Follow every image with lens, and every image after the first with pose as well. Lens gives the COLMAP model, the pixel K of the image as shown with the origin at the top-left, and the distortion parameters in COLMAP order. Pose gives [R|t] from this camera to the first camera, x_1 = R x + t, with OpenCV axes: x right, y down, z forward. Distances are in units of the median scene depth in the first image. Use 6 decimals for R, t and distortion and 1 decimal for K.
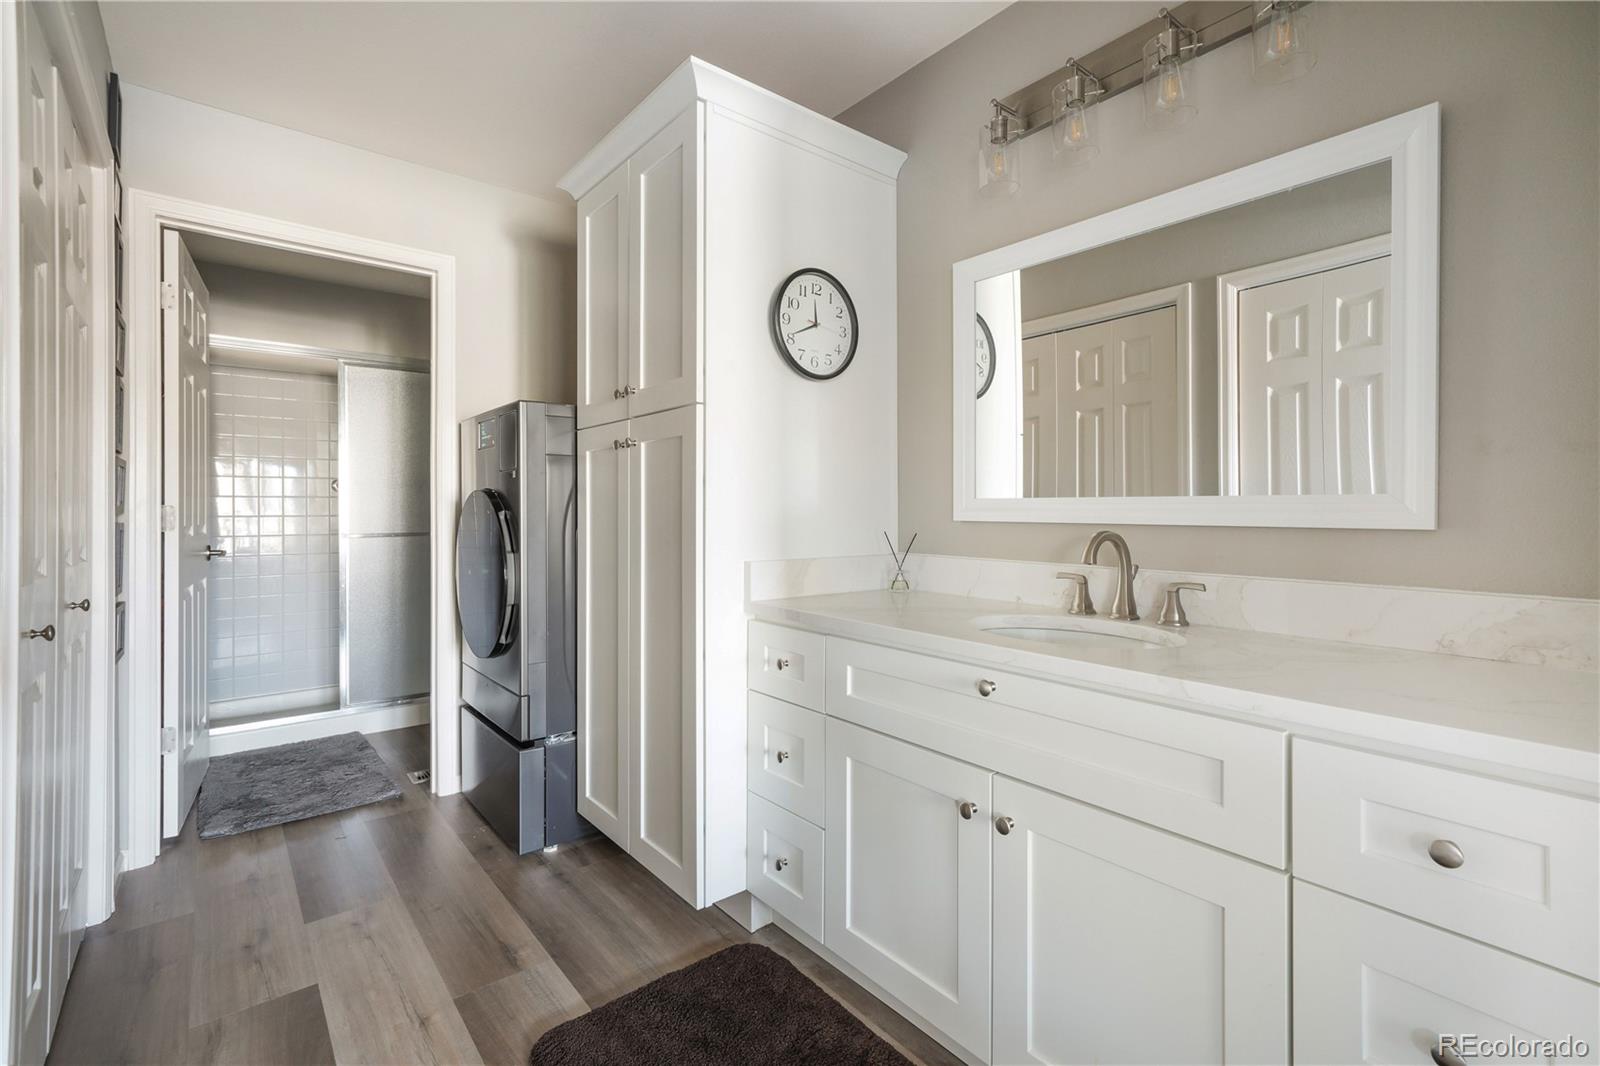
lens RADIAL K [[699.6, 0, 796.7], [0, 699.6, 500.0], [0, 0, 1]] dist [0.007141, 0.000369]
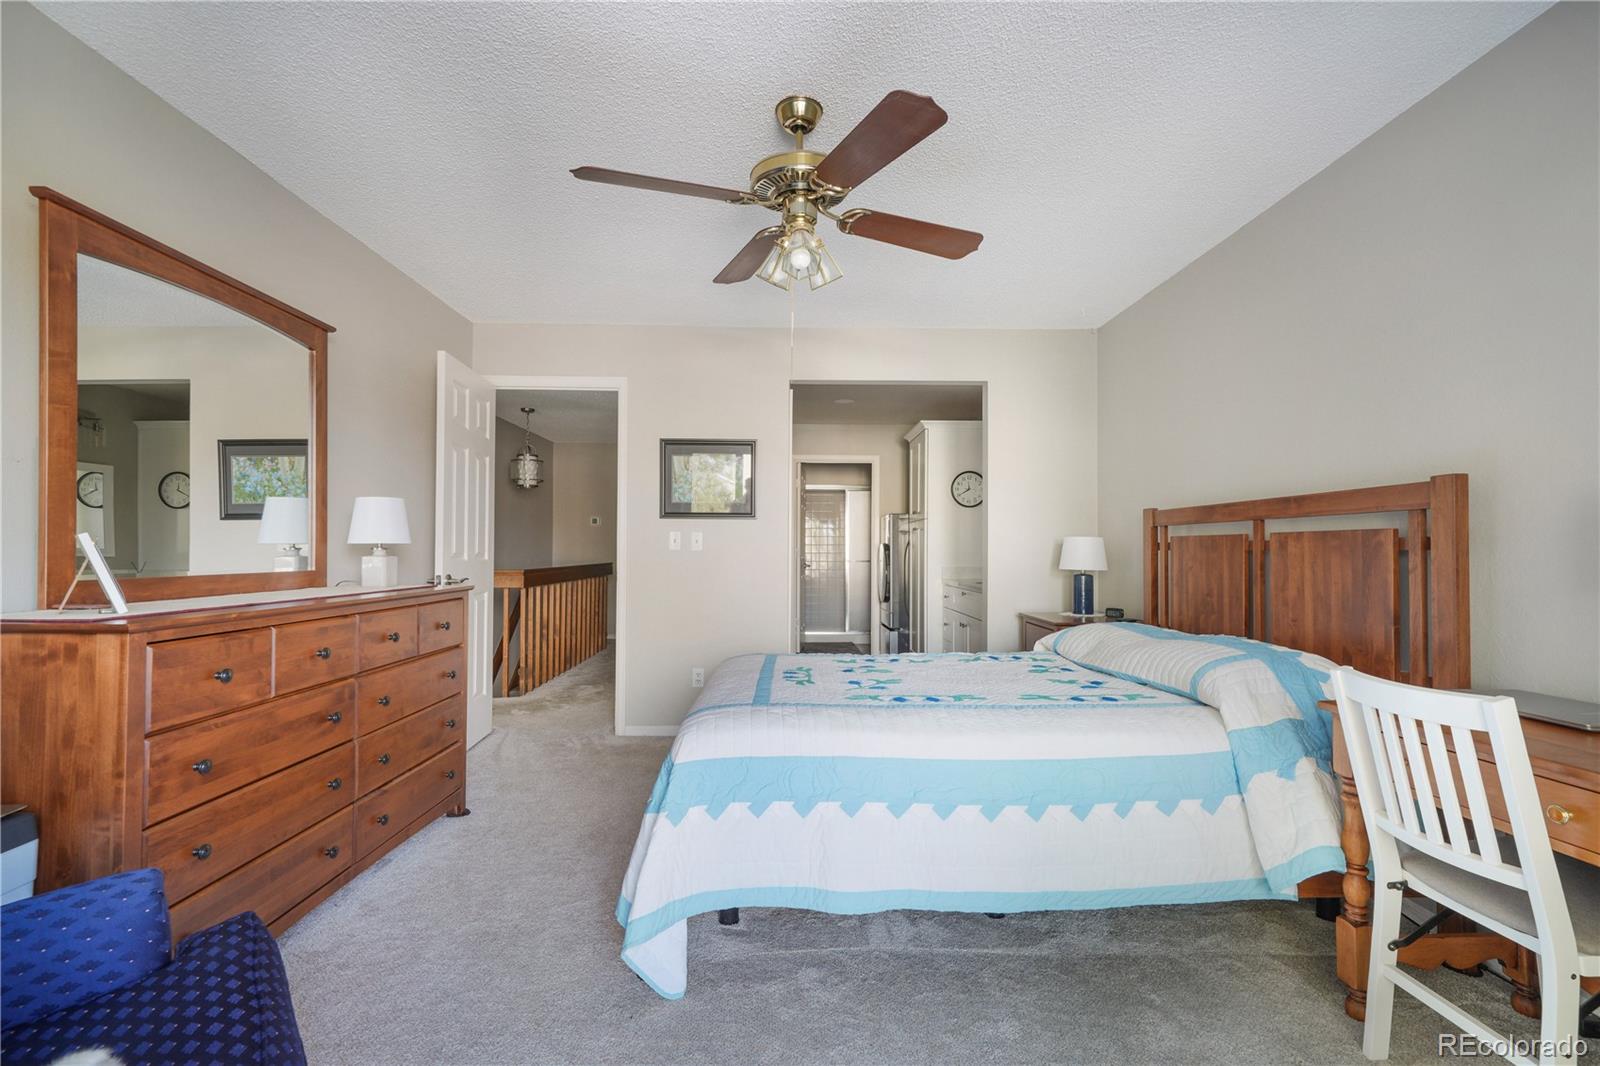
lens RADIAL K [[699.6, 0, 802.3], [0, 699.6, 538.3], [0, 0, 1]] dist [0.007141, 0.000369]
pose [[0.783381, -0.006595, -0.621506, 0.806187], [0.003952, 0.999976, -0.005631, -0.016497], [0.621529, 0.001955, 0.783389, -1.084991]]
